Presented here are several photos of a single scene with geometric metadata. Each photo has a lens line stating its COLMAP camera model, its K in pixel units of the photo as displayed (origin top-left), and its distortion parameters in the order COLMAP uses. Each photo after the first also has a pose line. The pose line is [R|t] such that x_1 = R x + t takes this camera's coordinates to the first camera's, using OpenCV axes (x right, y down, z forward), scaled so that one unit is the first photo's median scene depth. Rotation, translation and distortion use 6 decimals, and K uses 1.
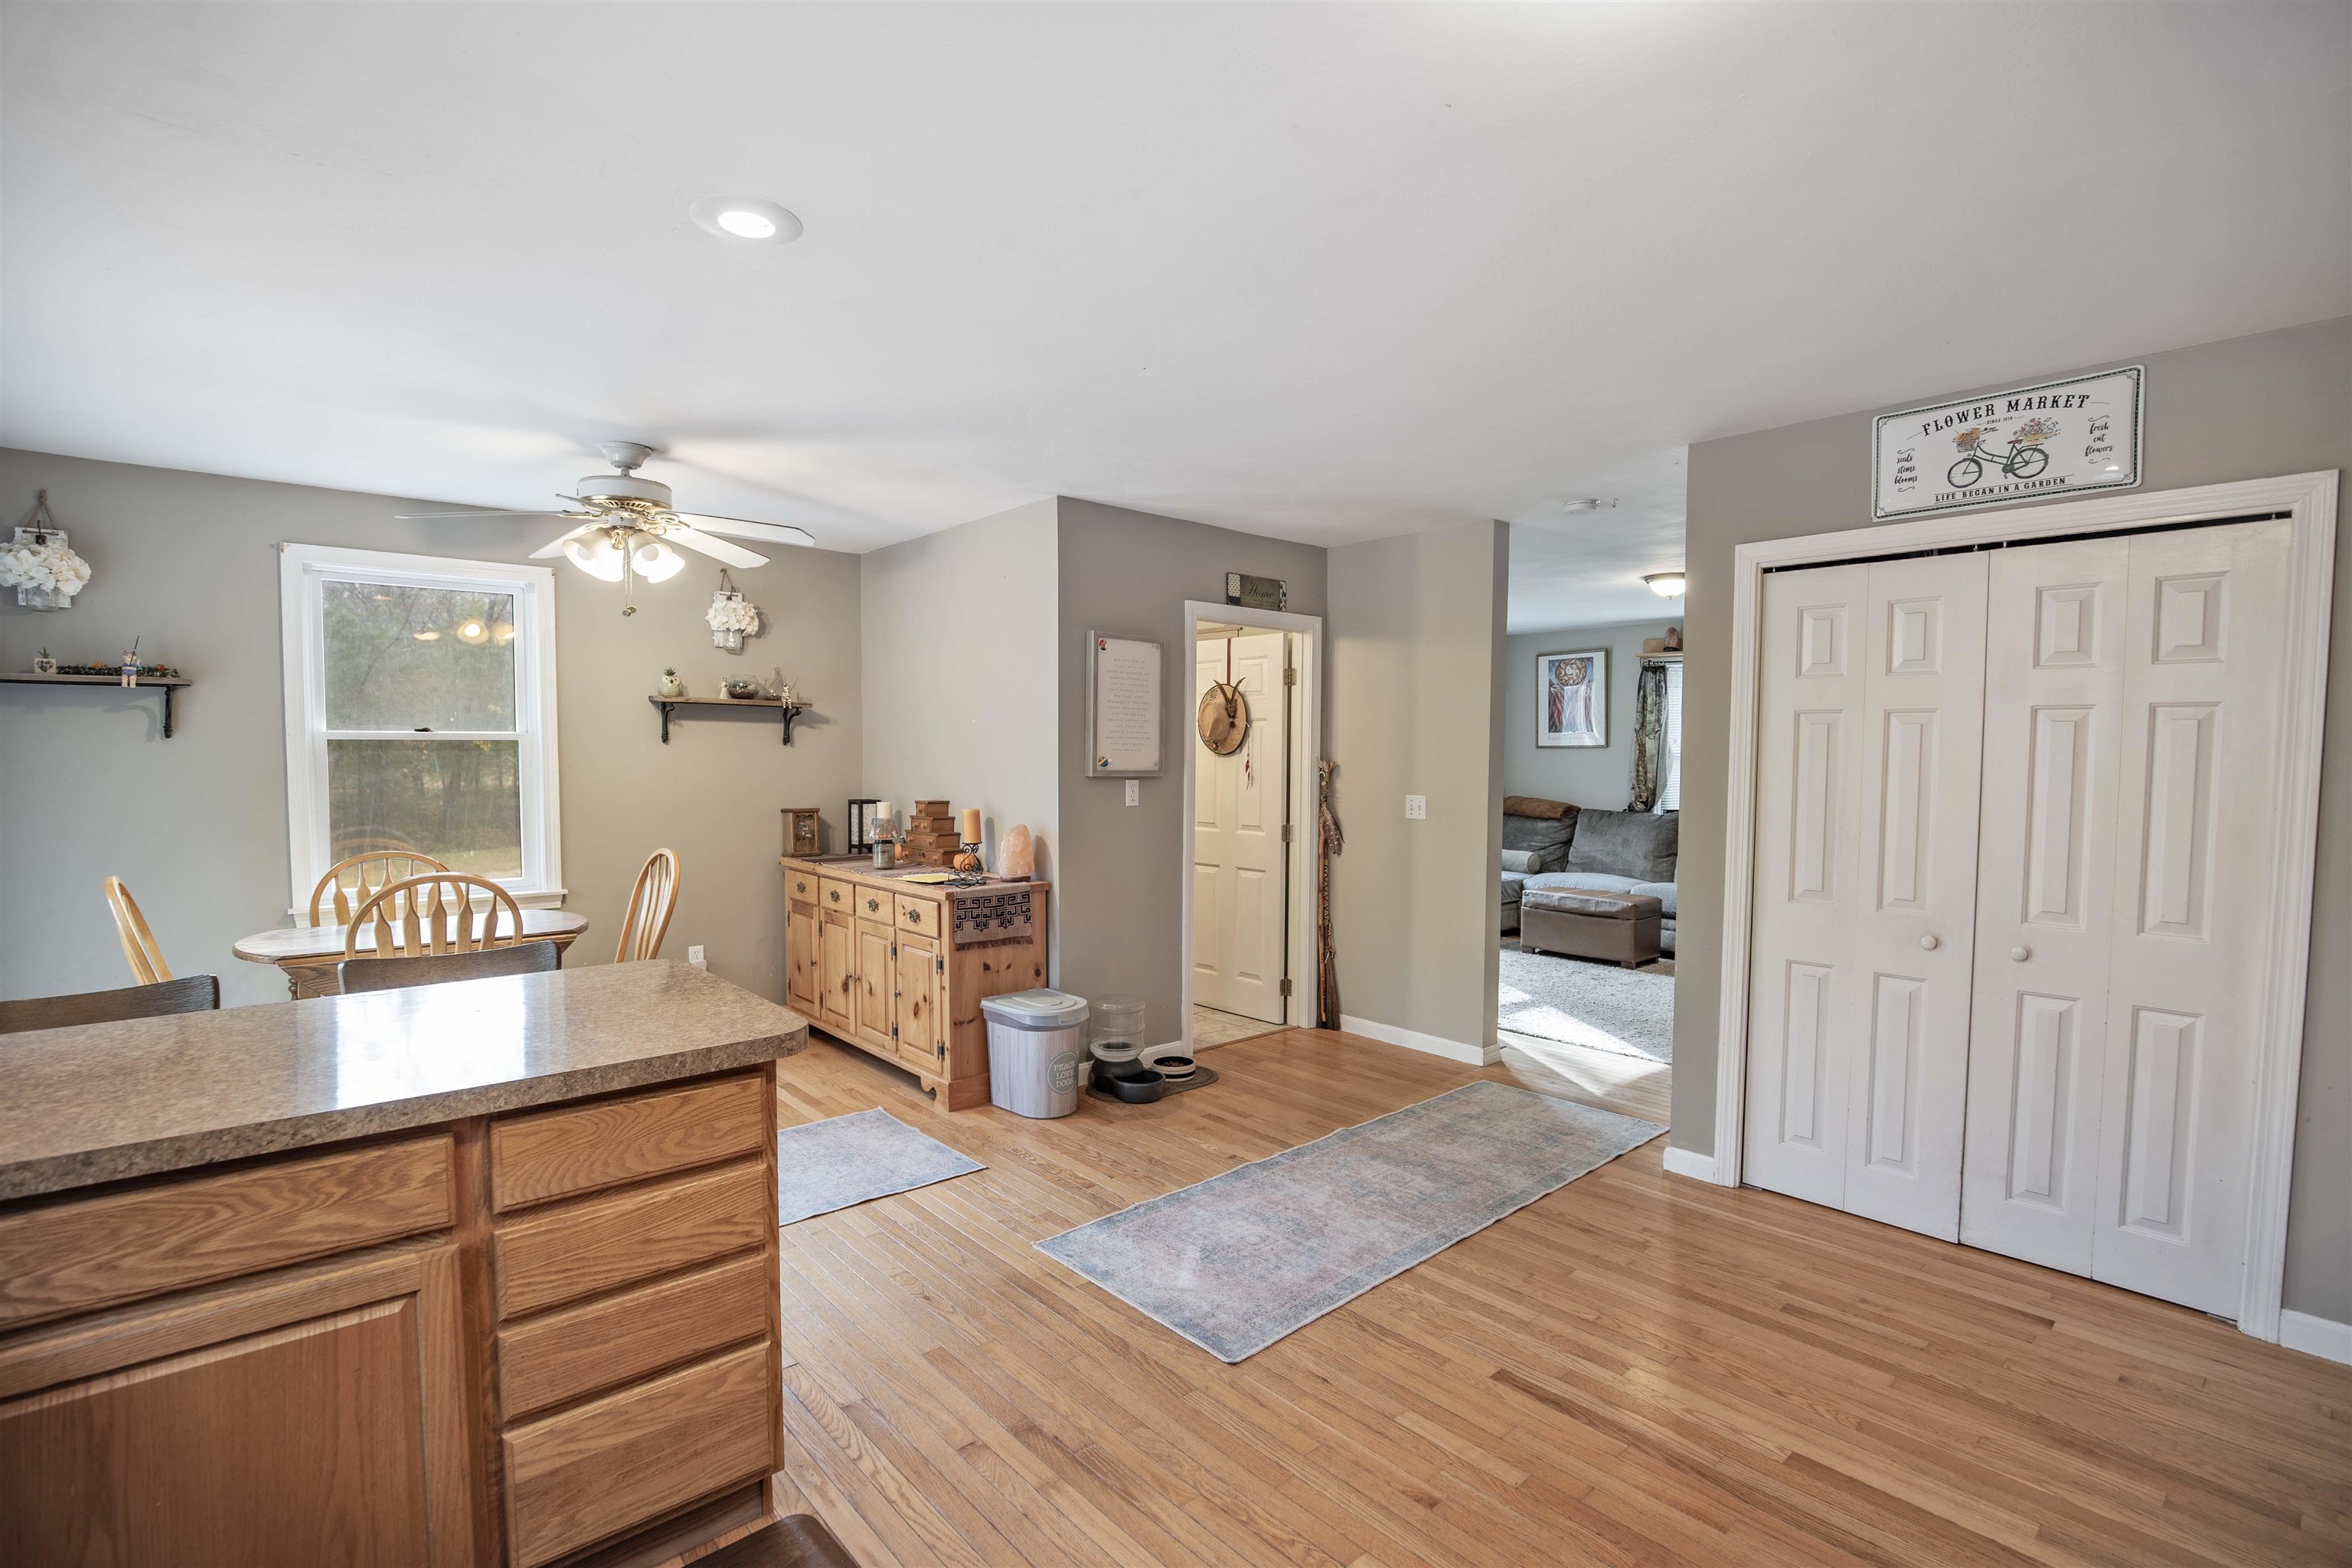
lens RADIAL K [[1090.5, 0, 1167.9], [0, 1090.5, 779.9], [0, 0, 1]] dist [-0.041097, 0.007328]
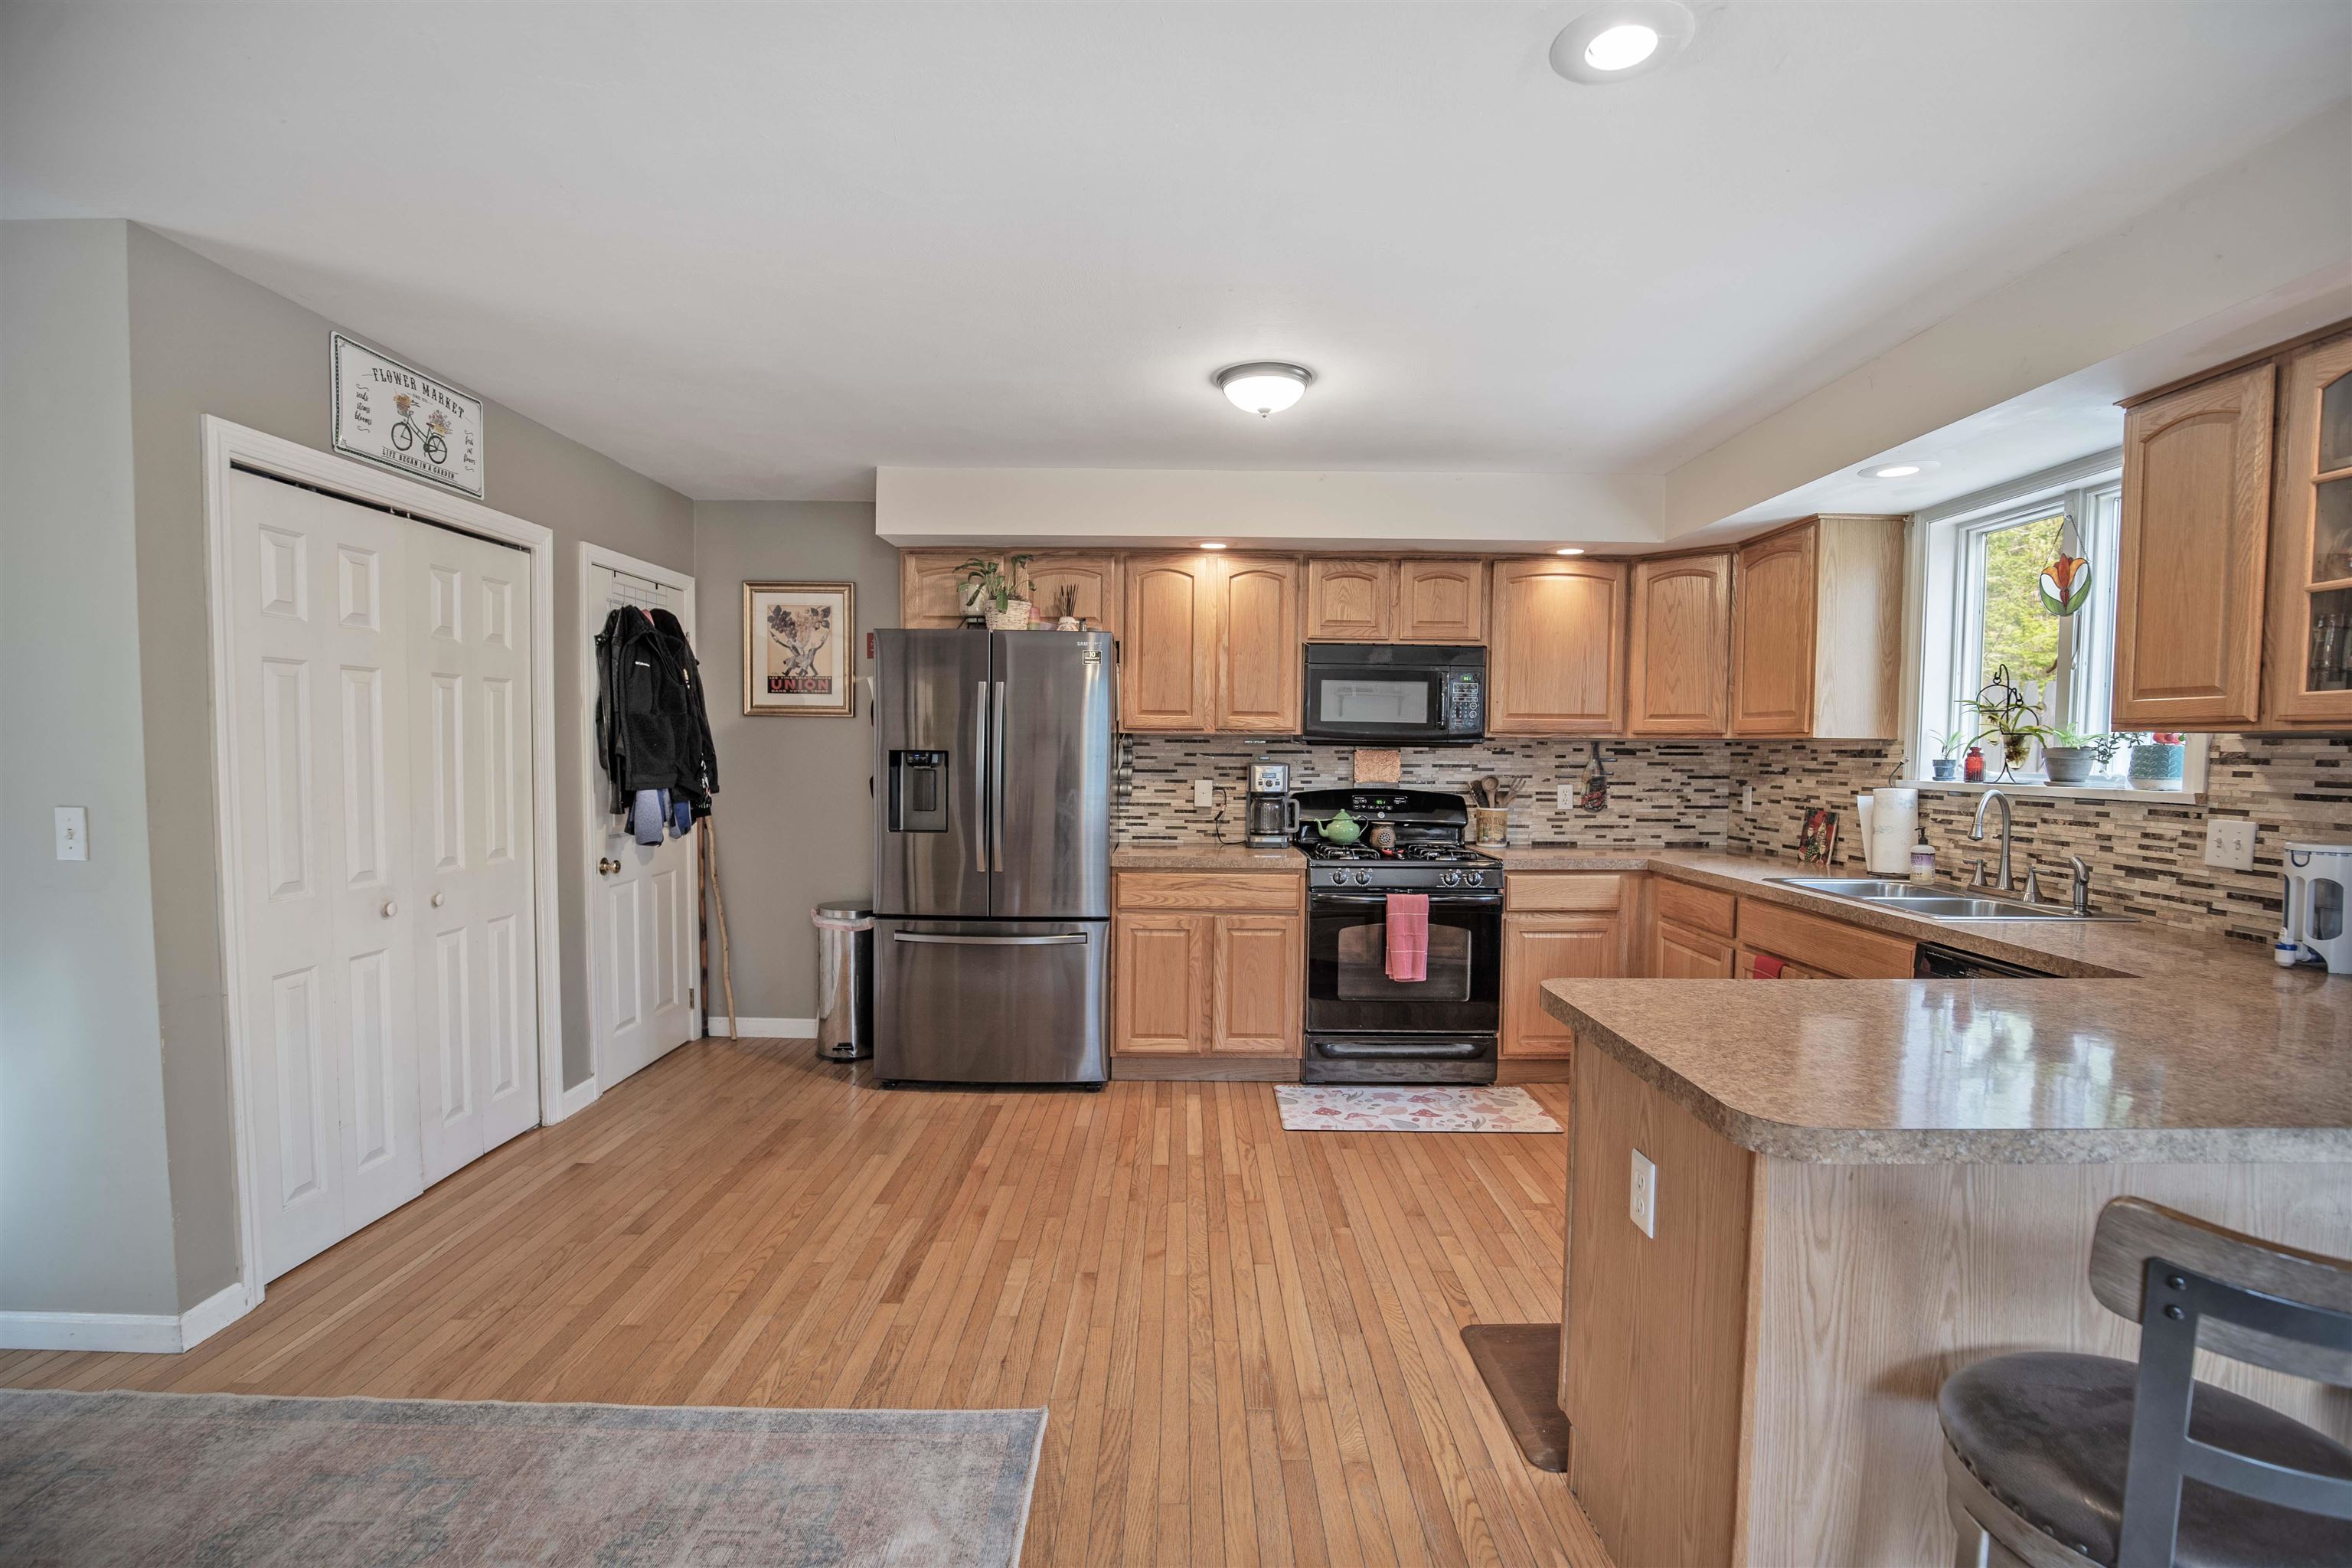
lens RADIAL K [[1090.5, 0, 1177.3], [0, 1090.5, 799.3], [0, 0, 1]] dist [-0.041097, 0.007328]
pose [[-0.748848, -0.047053, 0.661069, -0.353791], [0.005049, 0.997043, 0.076686, -0.014928], [-0.662722, 0.060763, -0.746396, 0.947541]]
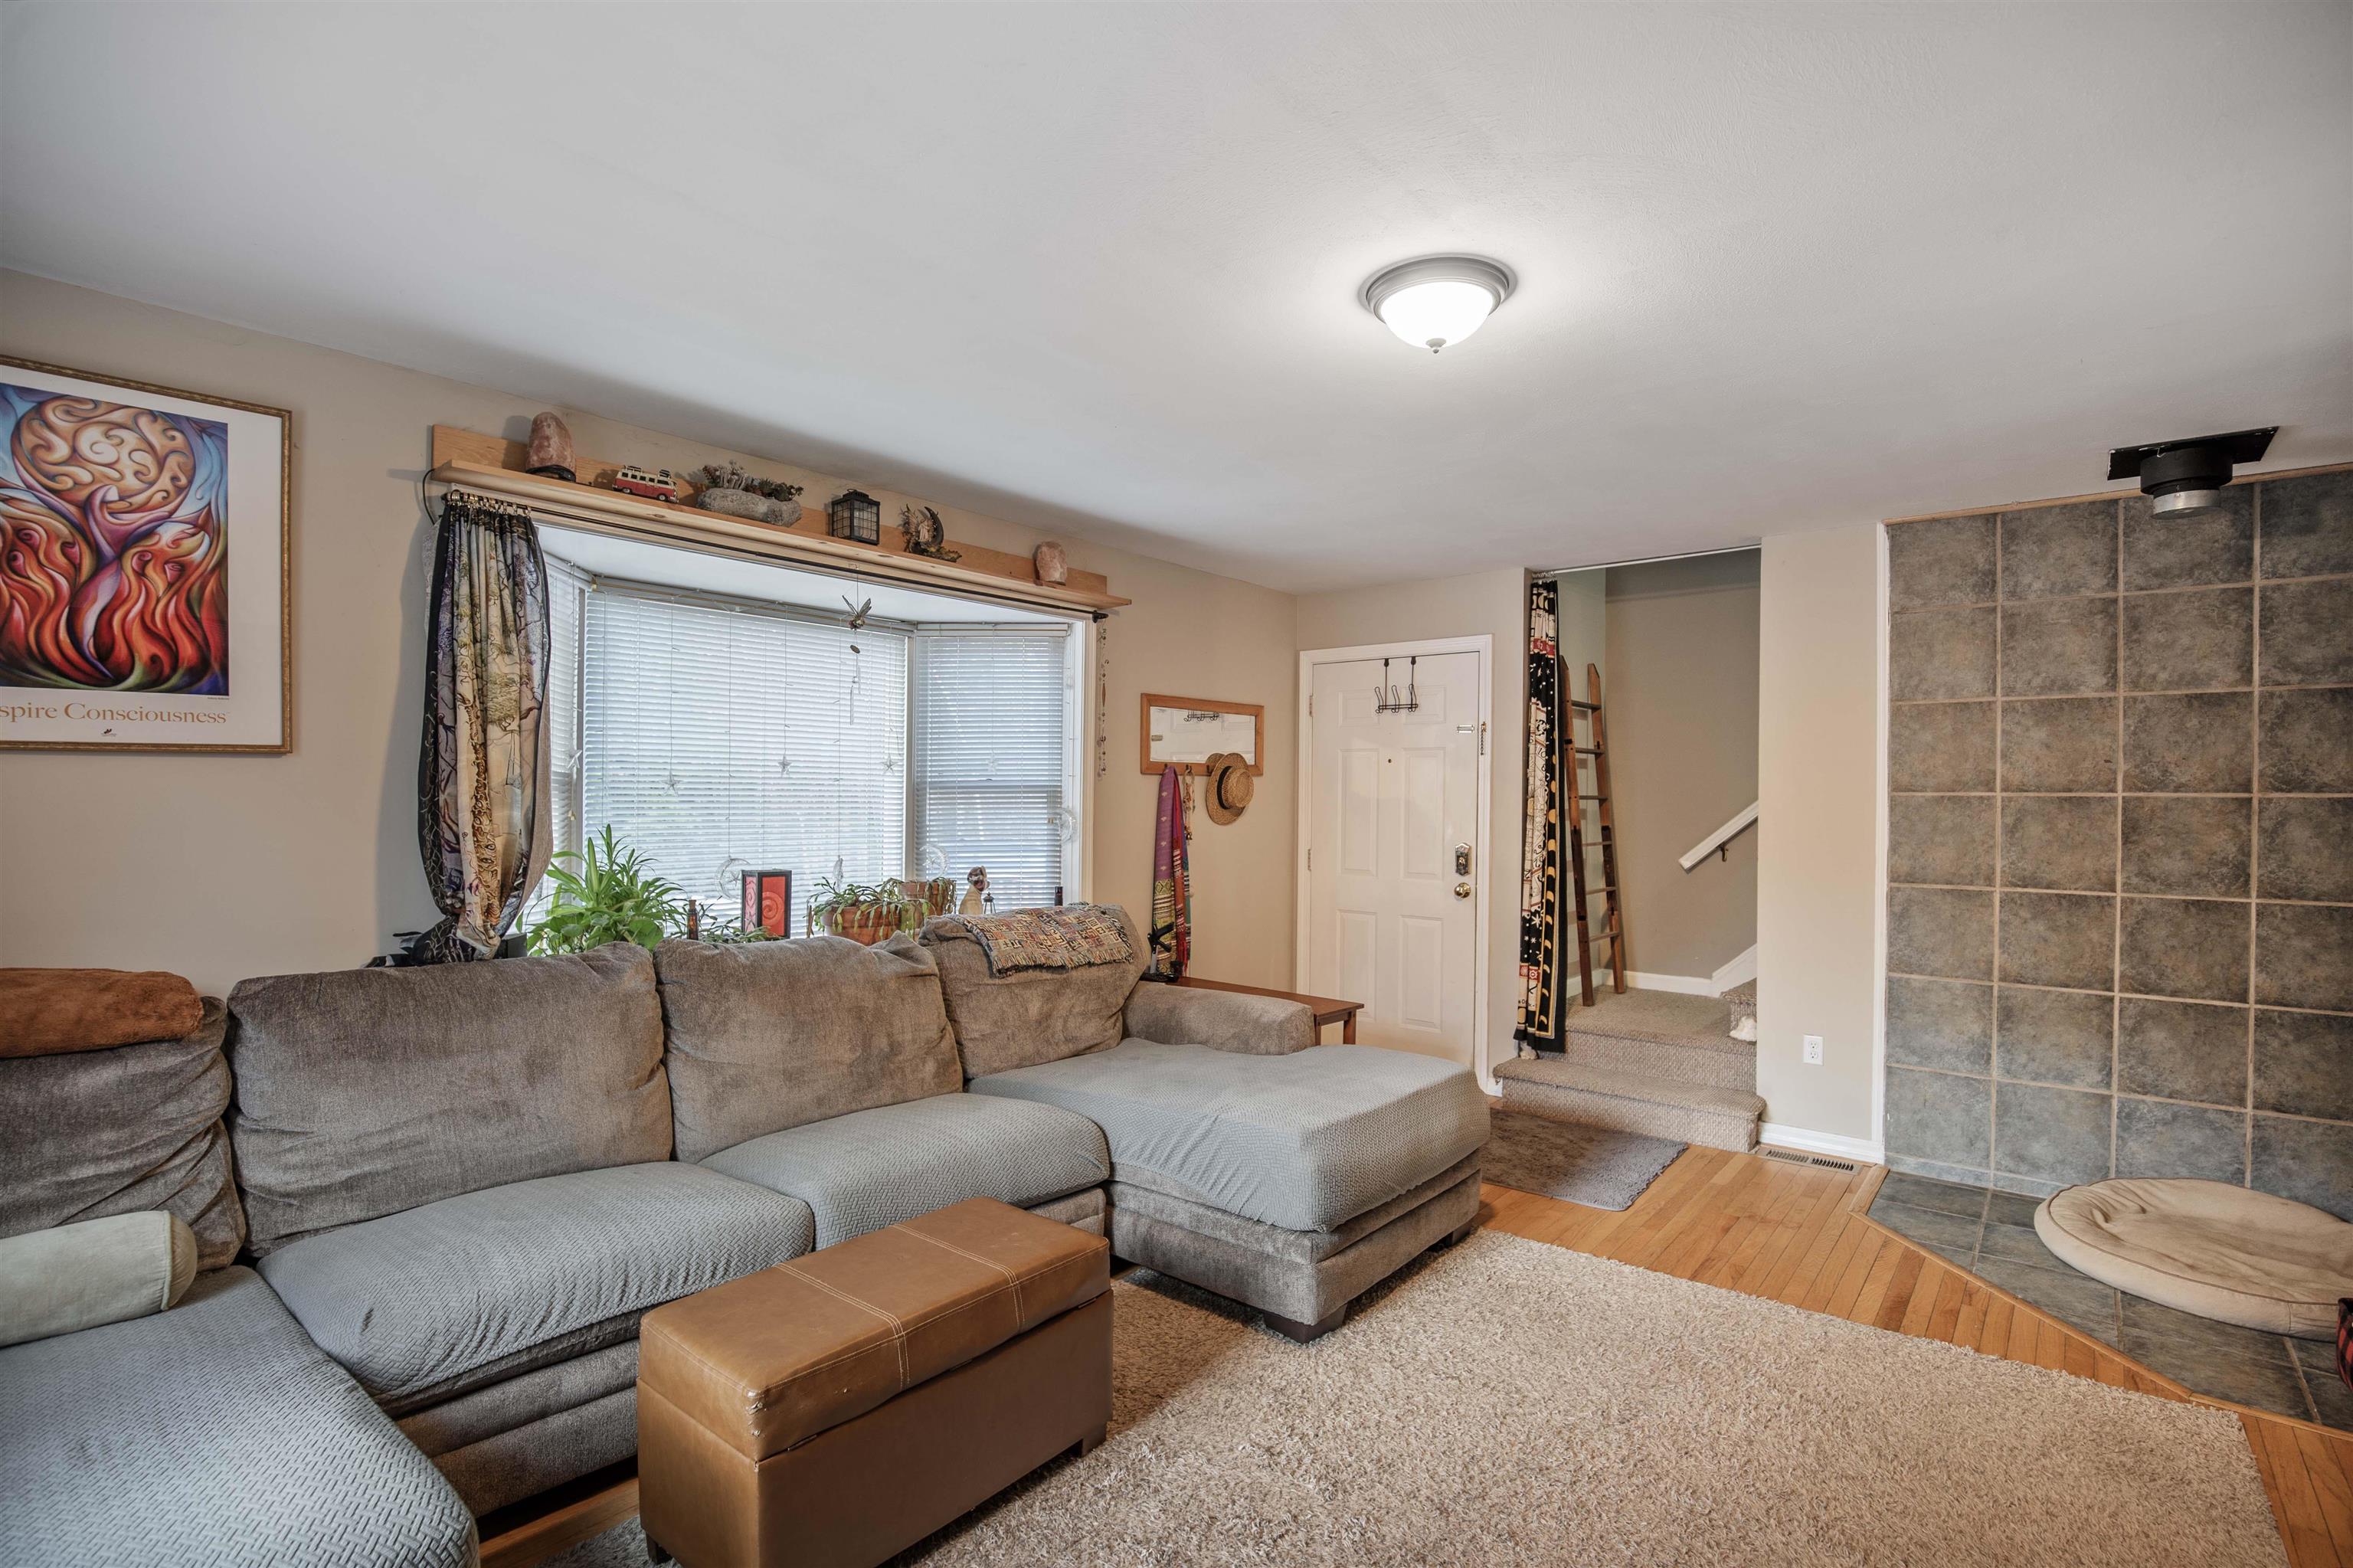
lens RADIAL K [[1091.0, 0, 1191.1], [0, 1091.0, 790.7], [0, 0, 1]] dist [-0.041097, 0.007328]
pose [[-0.165413, -0.004897, 0.986212, 0.188736], [0.016041, 0.999842, 0.007655, -0.040379], [-0.986094, 0.017086, -0.165308, 1.768956]]
